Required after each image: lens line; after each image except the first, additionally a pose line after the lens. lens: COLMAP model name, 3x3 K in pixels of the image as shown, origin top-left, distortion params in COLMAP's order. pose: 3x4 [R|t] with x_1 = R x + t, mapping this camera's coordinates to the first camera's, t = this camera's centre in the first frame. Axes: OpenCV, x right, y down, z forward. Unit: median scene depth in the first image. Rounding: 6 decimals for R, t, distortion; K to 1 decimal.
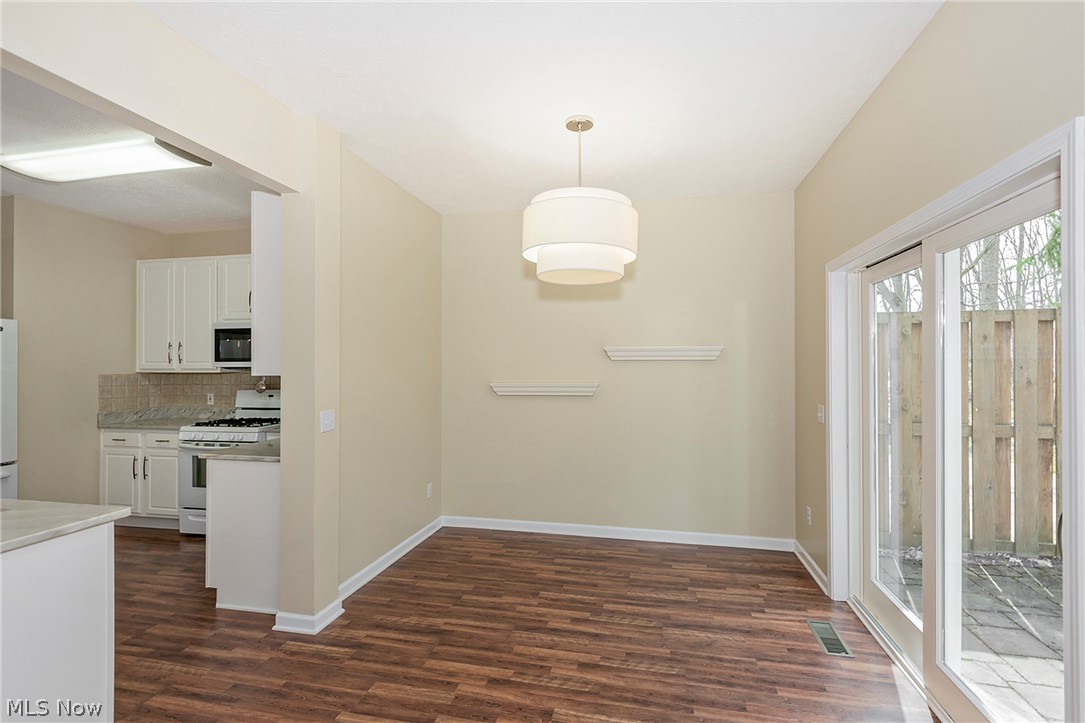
lens RADIAL K [[474.9, 0, 551.3], [0, 474.9, 346.5], [0, 0, 1]] dist [0.010752, -0.000855]
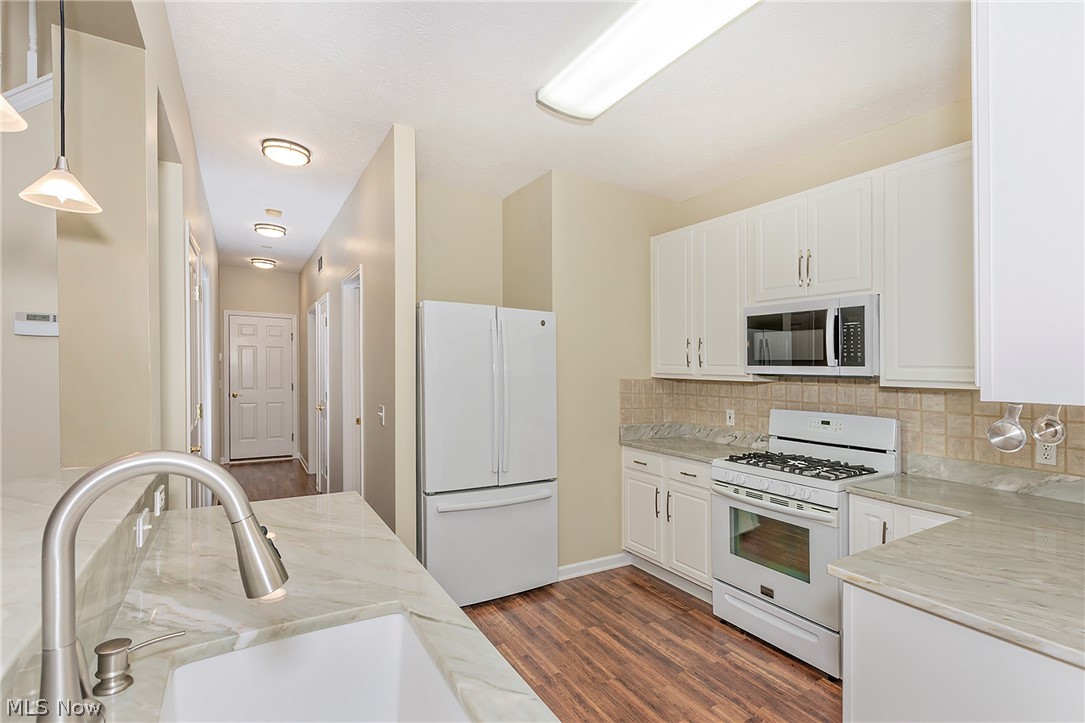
lens RADIAL K [[509.9, 0, 562.5], [0, 509.9, 375.8], [0, 0, 1]] dist [0.006711, 0.001404]
pose [[0.686828, 0.030337, -0.726187, -0.431658], [-0.000203, 0.999137, 0.041547, 0.019143], [0.726820, -0.028389, 0.686241, 0.374741]]
